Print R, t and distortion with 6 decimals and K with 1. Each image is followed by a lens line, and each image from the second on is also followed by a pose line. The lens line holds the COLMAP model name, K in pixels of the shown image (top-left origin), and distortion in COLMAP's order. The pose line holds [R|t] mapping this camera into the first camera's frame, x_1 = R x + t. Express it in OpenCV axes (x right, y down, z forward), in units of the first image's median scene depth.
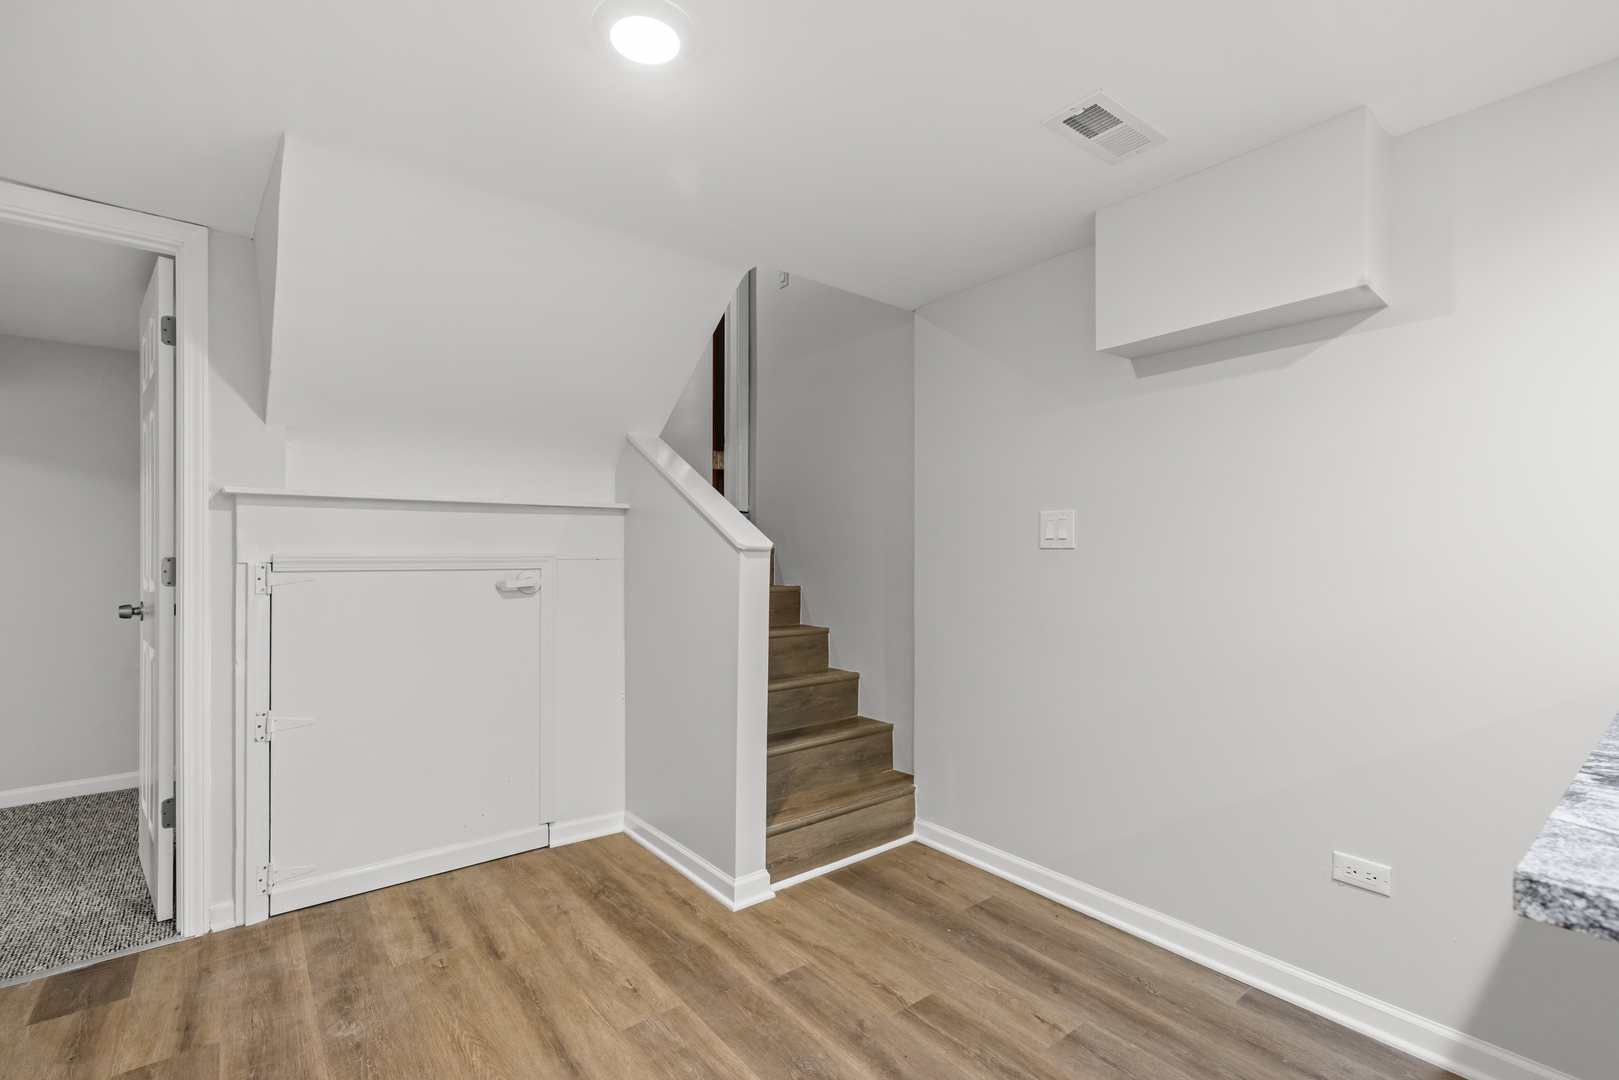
lens RADIAL K [[723.6, 0, 798.3], [0, 723.6, 558.4], [0, 0, 1]] dist [0.006971, -0.000312]
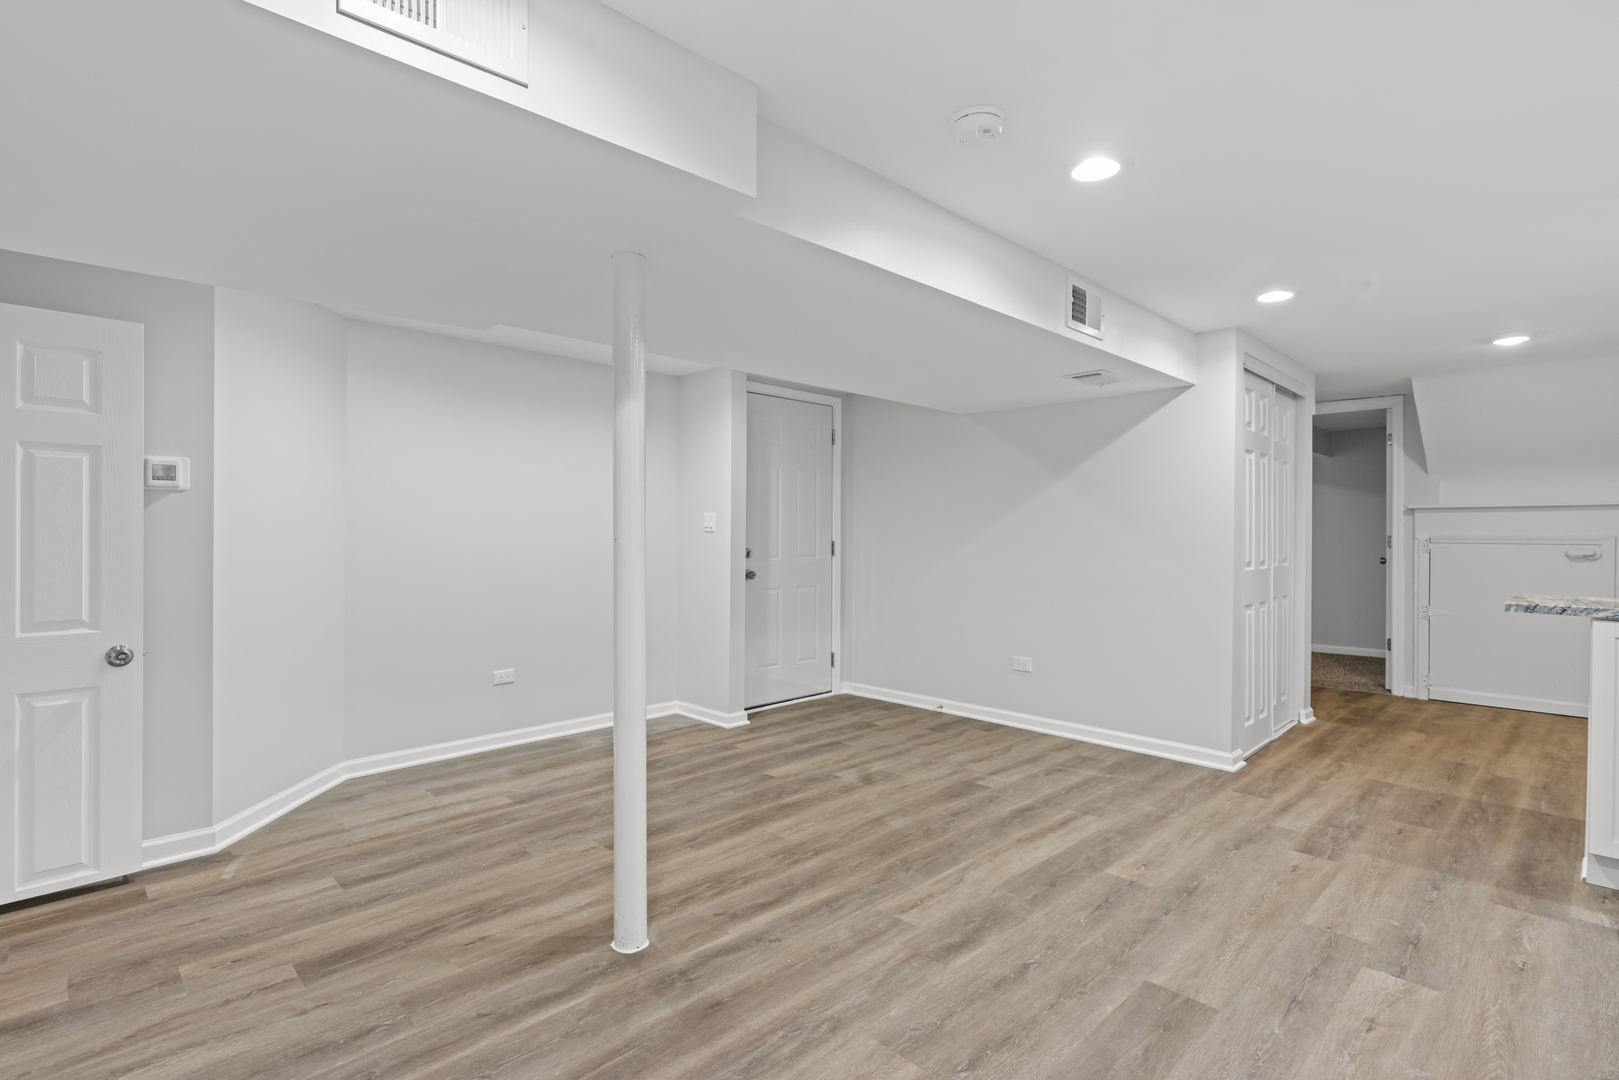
lens RADIAL K [[788.8, 0, 812.4], [0, 788.8, 530.7], [0, 0, 1]] dist [-0.000155, 0.000535]
pose [[0.113062, -0.003322, -0.993582, 1.451398], [-0.006525, 0.999970, -0.004086, 0.003523], [0.993566, 0.006945, 0.113037, -1.140616]]
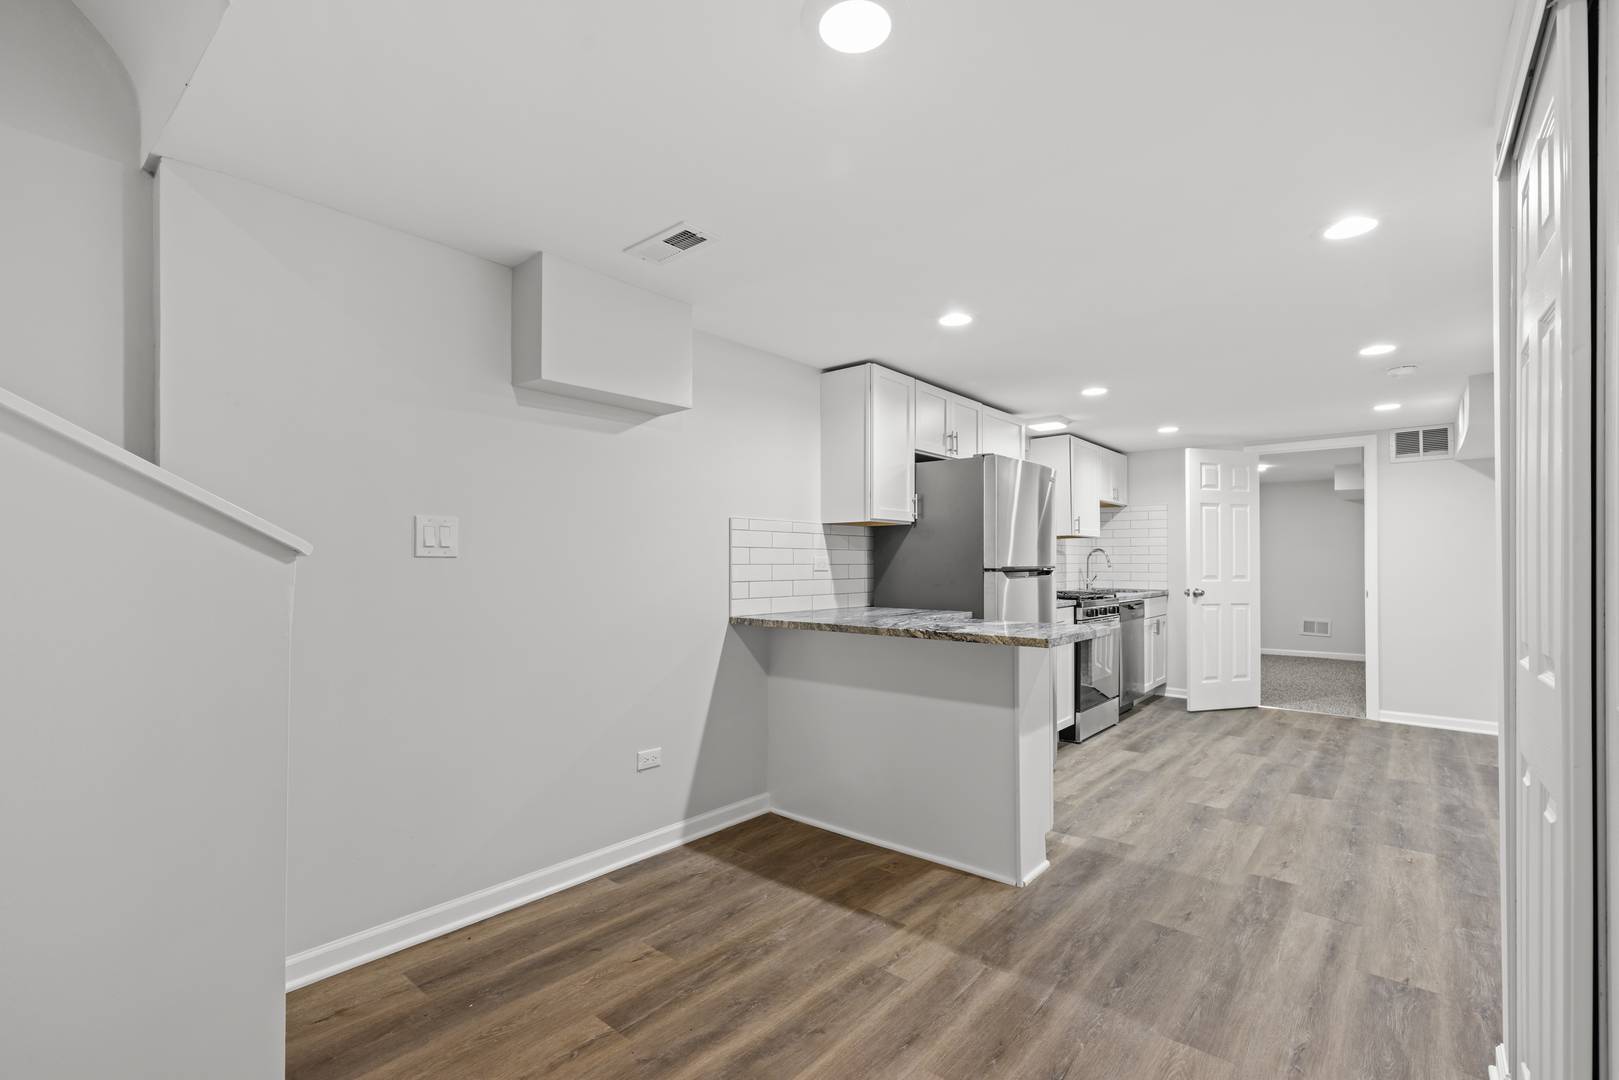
lens RADIAL K [[723.6, 0, 809.8], [0, 723.6, 561.5], [0, 0, 1]] dist [0.006971, -0.000312]
pose [[-0.207519, -0.002657, 0.978227, -0.692179], [-0.003738, 0.999991, 0.001923, -0.011885], [-0.978224, -0.003257, -0.207527, 0.770452]]
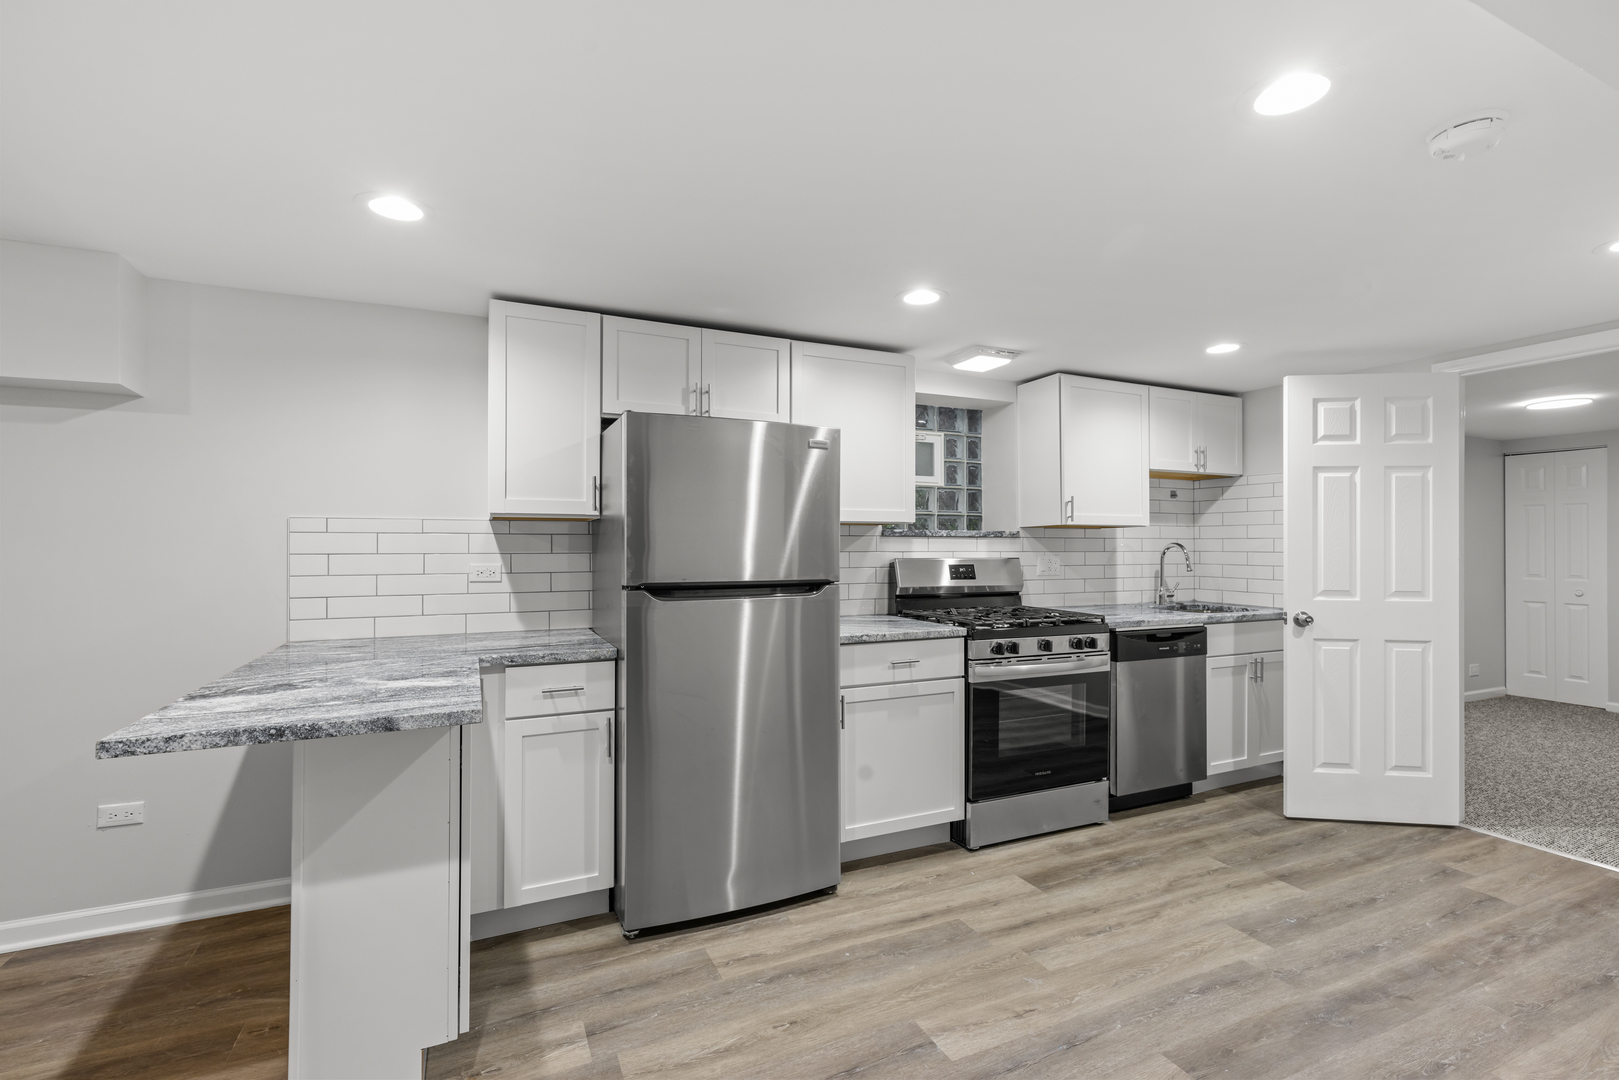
lens RADIAL K [[723.6, 0, 811.2], [0, 723.6, 543.5], [0, 0, 1]] dist [0.006971, -0.000312]
pose [[0.228206, 0.002747, 0.973609, -0.190808], [-0.001832, 0.999995, -0.002393, -0.051537], [-0.973611, -0.001237, 0.228210, -0.424932]]
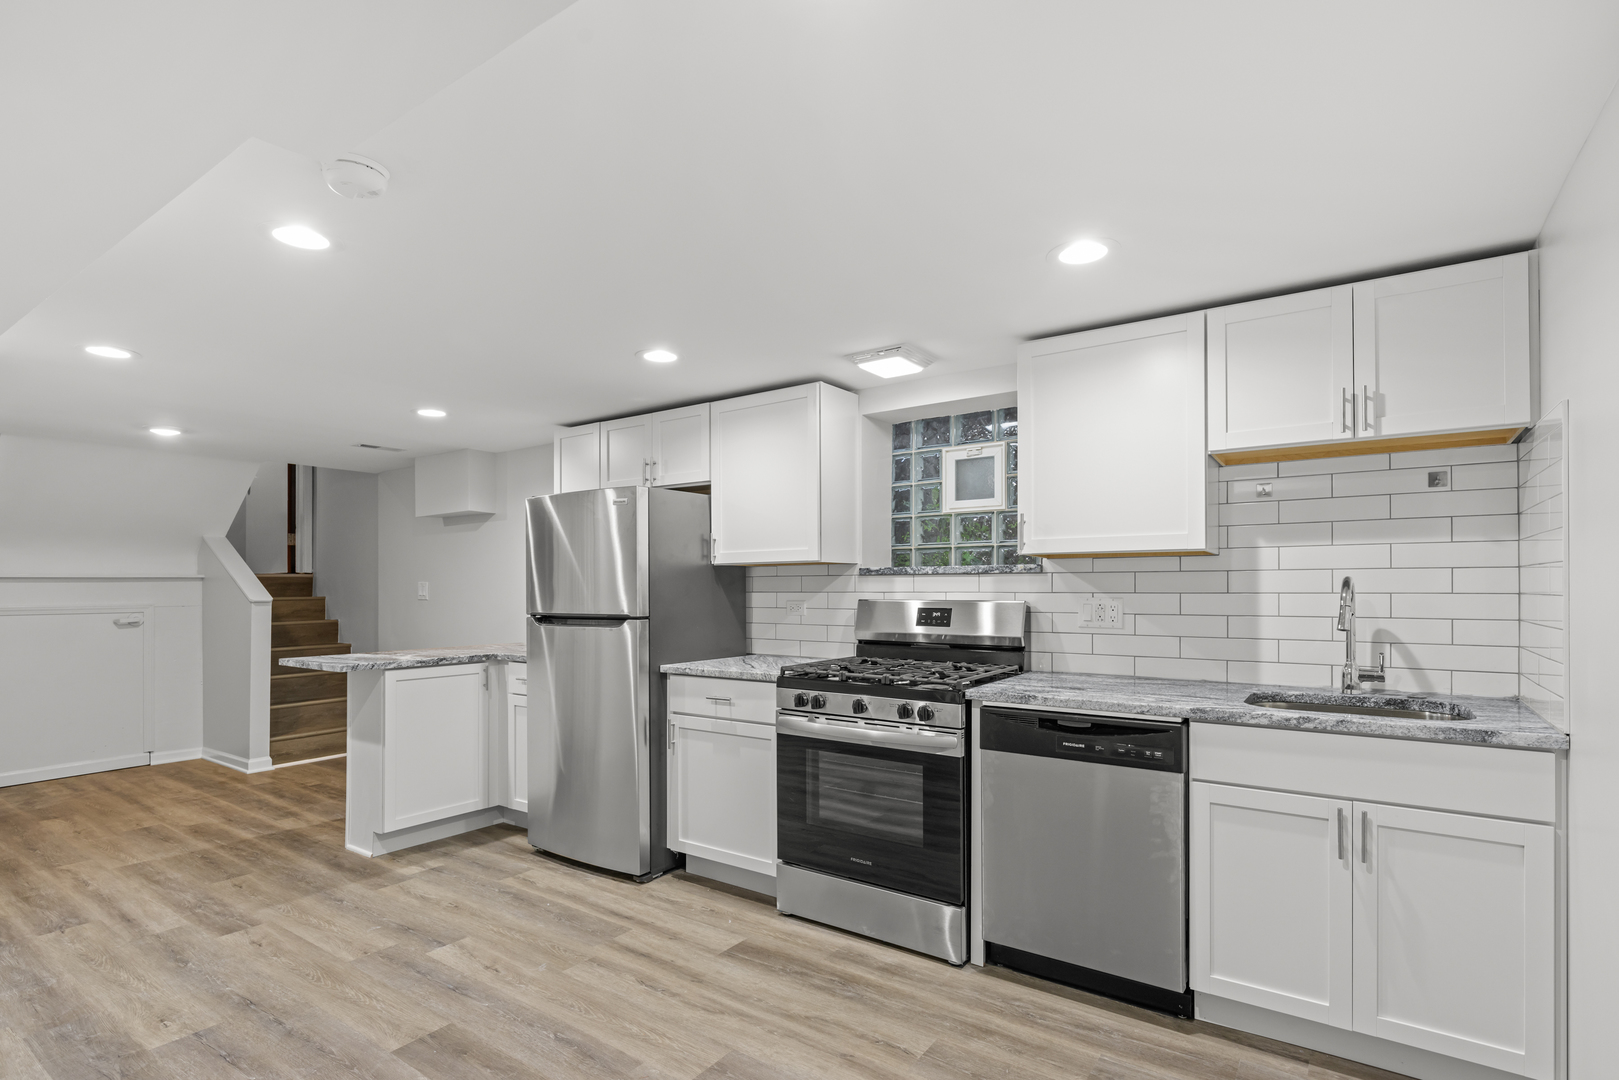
lens RADIAL K [[788.8, 0, 794.6], [0, 788.8, 587.7], [0, 0, 1]] dist [-0.000155, 0.000535]
pose [[0.958537, -0.004130, 0.284938, 0.805952], [0.004716, 0.999988, -0.001371, -0.046287], [-0.284928, 0.002658, 0.958545, -1.700997]]
